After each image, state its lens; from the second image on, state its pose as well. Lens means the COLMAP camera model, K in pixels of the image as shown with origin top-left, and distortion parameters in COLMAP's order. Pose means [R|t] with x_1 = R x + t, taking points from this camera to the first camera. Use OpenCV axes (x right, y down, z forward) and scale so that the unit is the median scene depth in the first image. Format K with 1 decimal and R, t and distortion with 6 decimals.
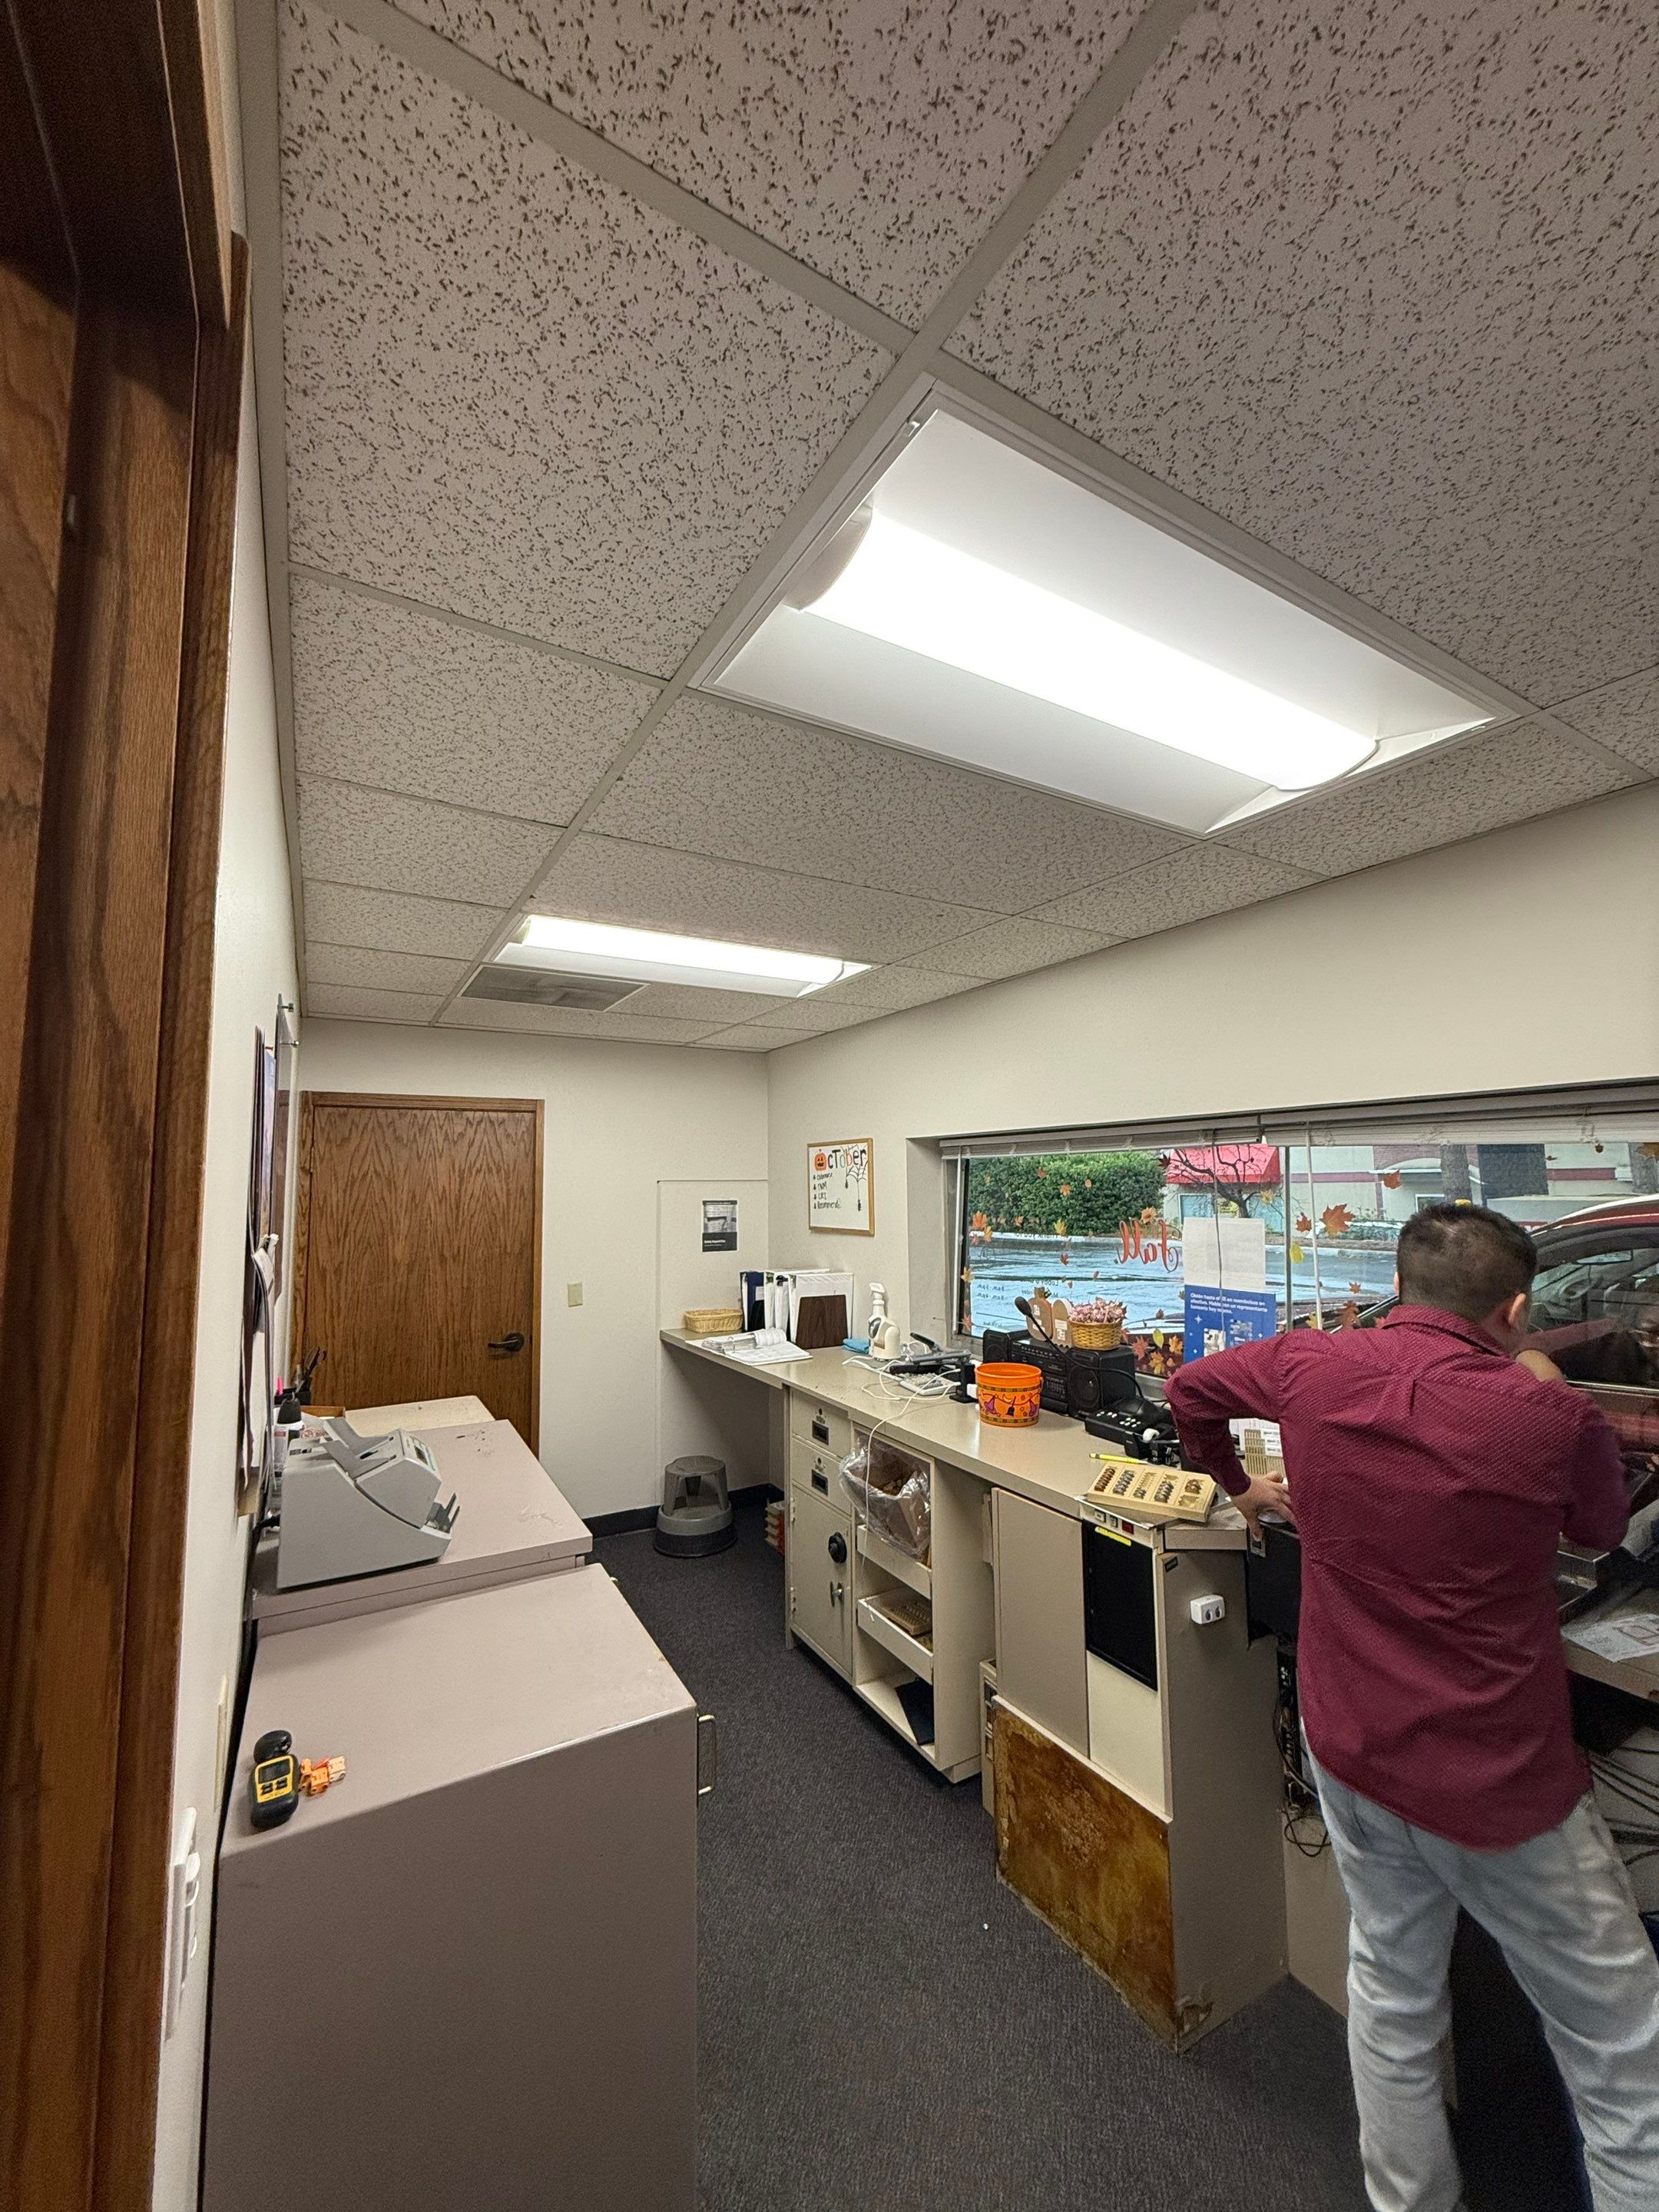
lens RADIAL K [[869.7, 0, 838.8], [0, 869.7, 1101.8], [0, 0, 1]] dist [-0.003569, 0.000254]
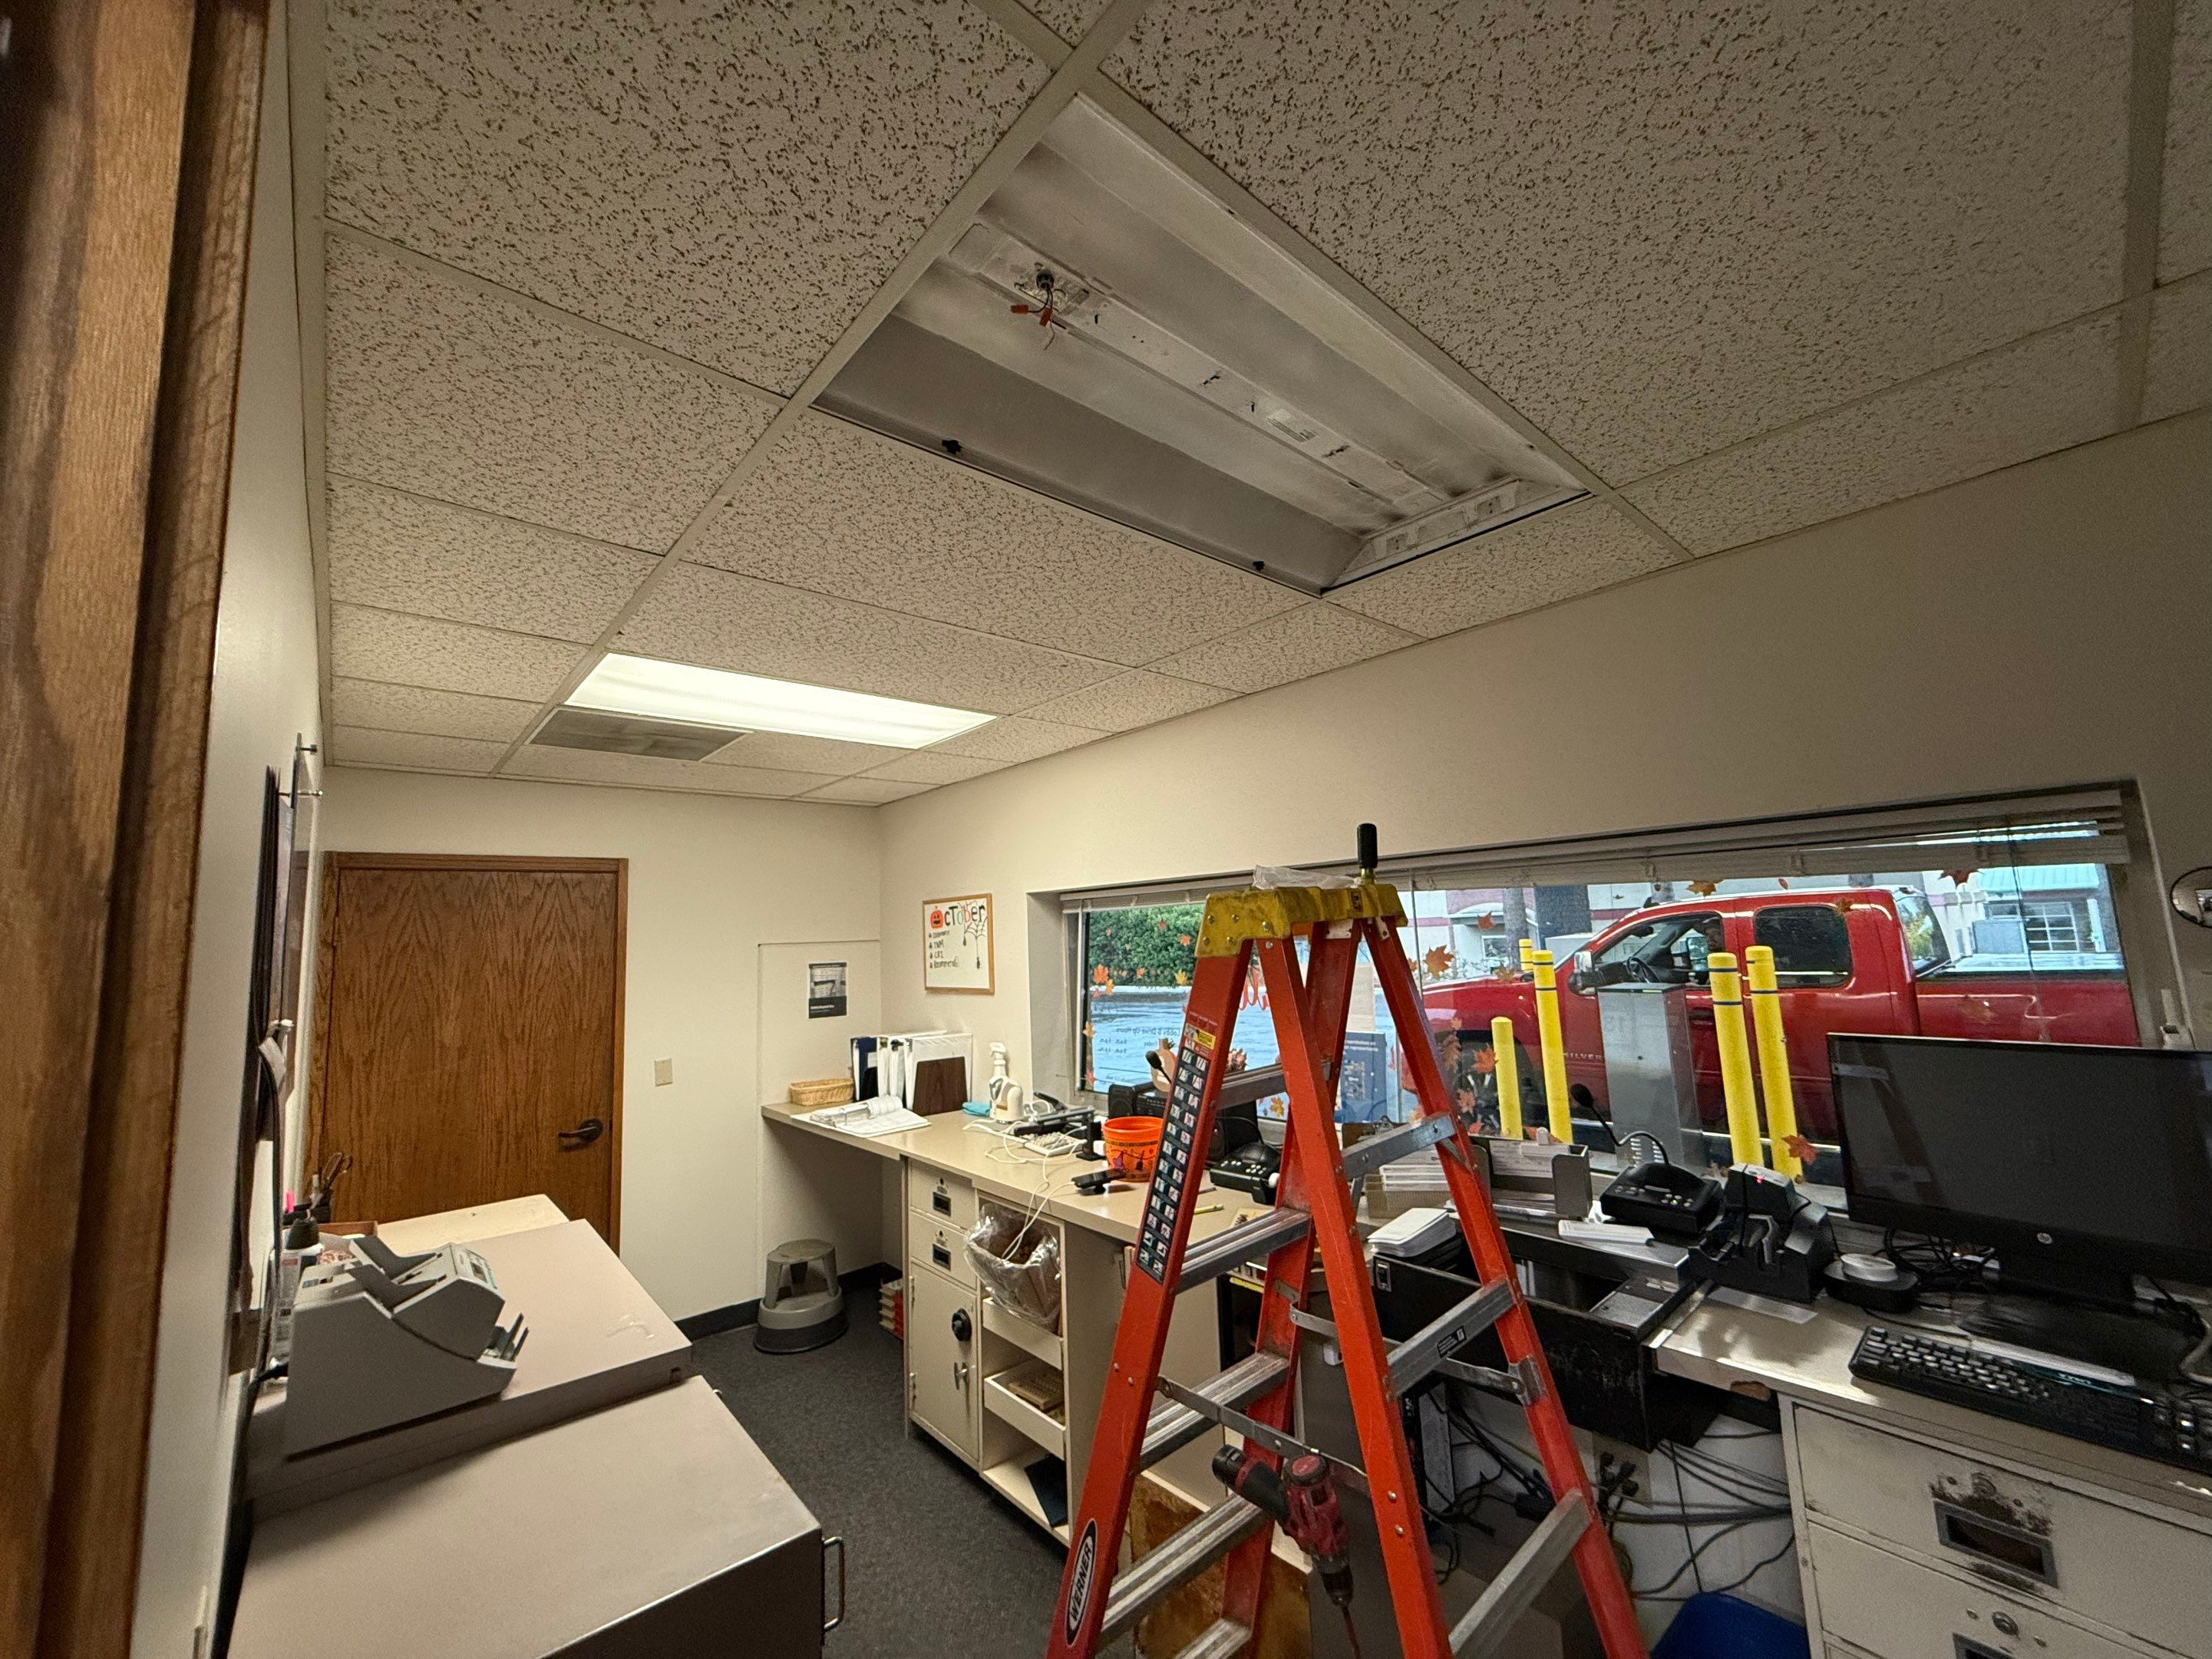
lens RADIAL K [[869.5, 0, 1105.2], [0, 869.5, 826.2], [0, 0, 1]] dist [-0.002866, -0.000003]
pose [[0.983740, -0.006964, 0.179464, -0.022307], [0.013517, 0.999285, -0.035322, 0.005960], [-0.179090, 0.037173, 0.983130, 0.029588]]
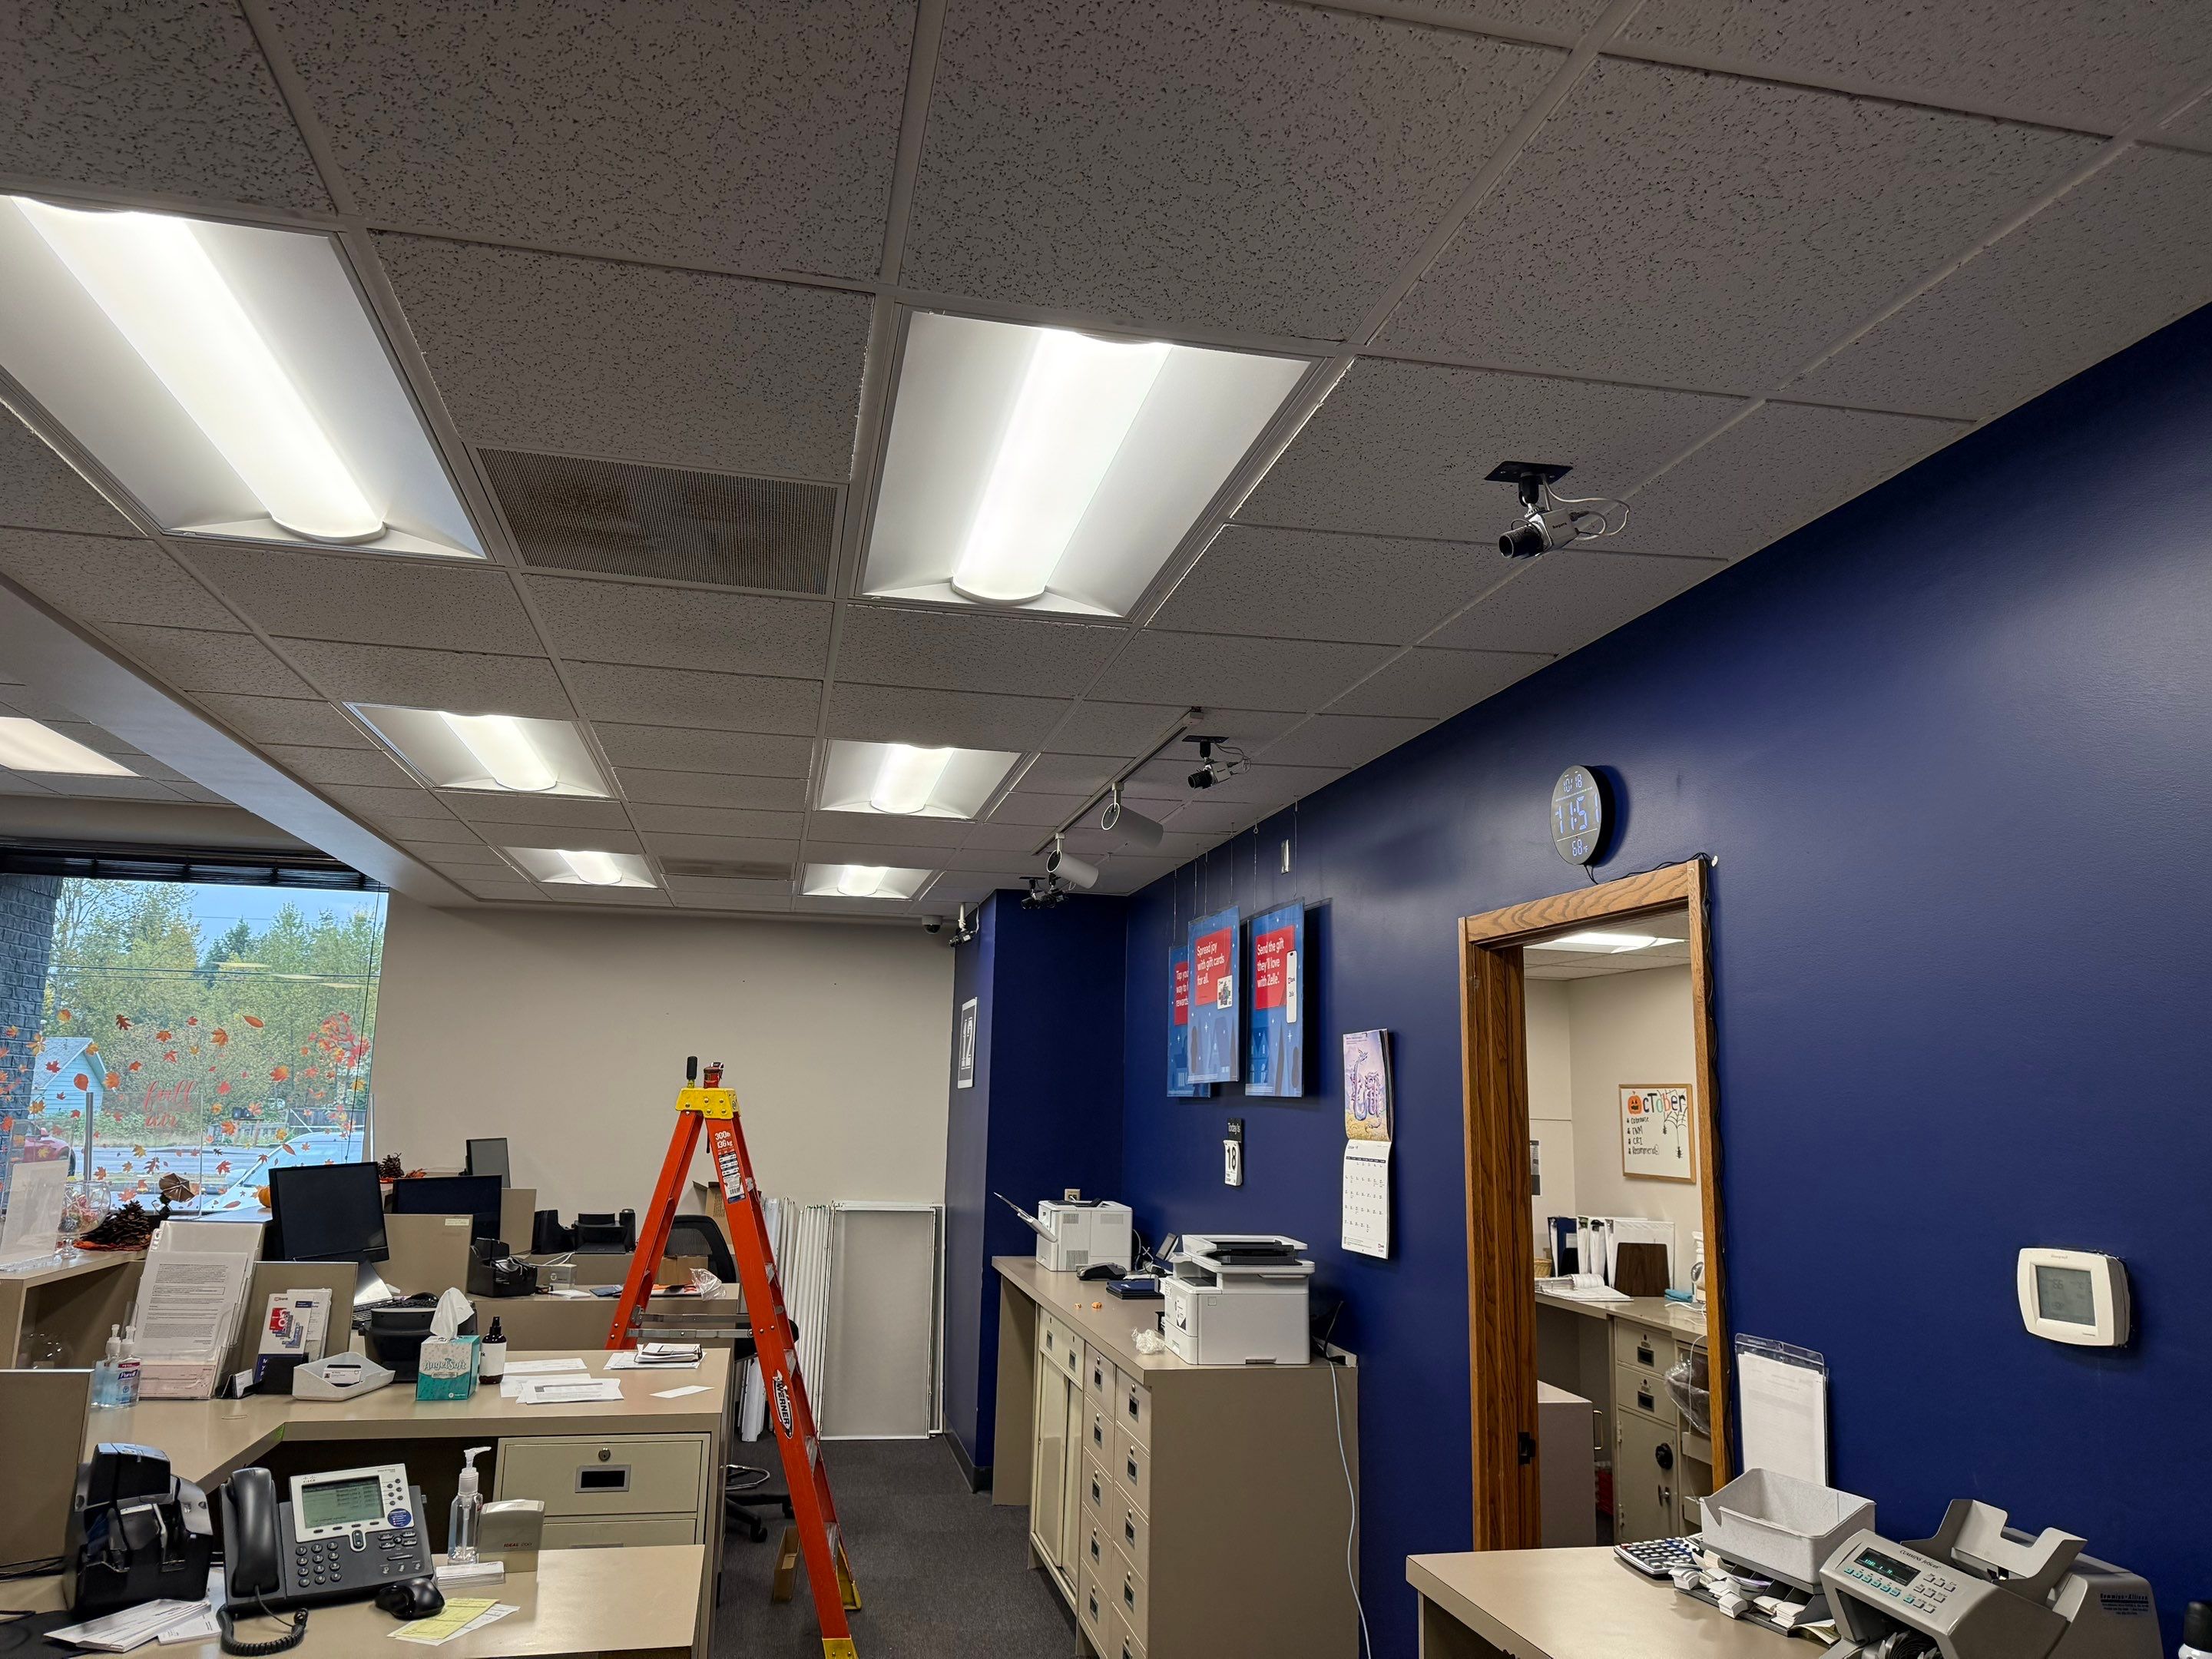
lens RADIAL K [[1537.3, 0, 1111.2], [0, 1537.3, 826.4], [0, 0, 1]] dist [0.043769, -0.053215]
pose [[0.946174, -0.019124, -0.323094, -0.024749], [-0.009903, 0.996075, -0.087960, -0.188689], [0.323508, 0.086425, 0.942270, -1.911898]]
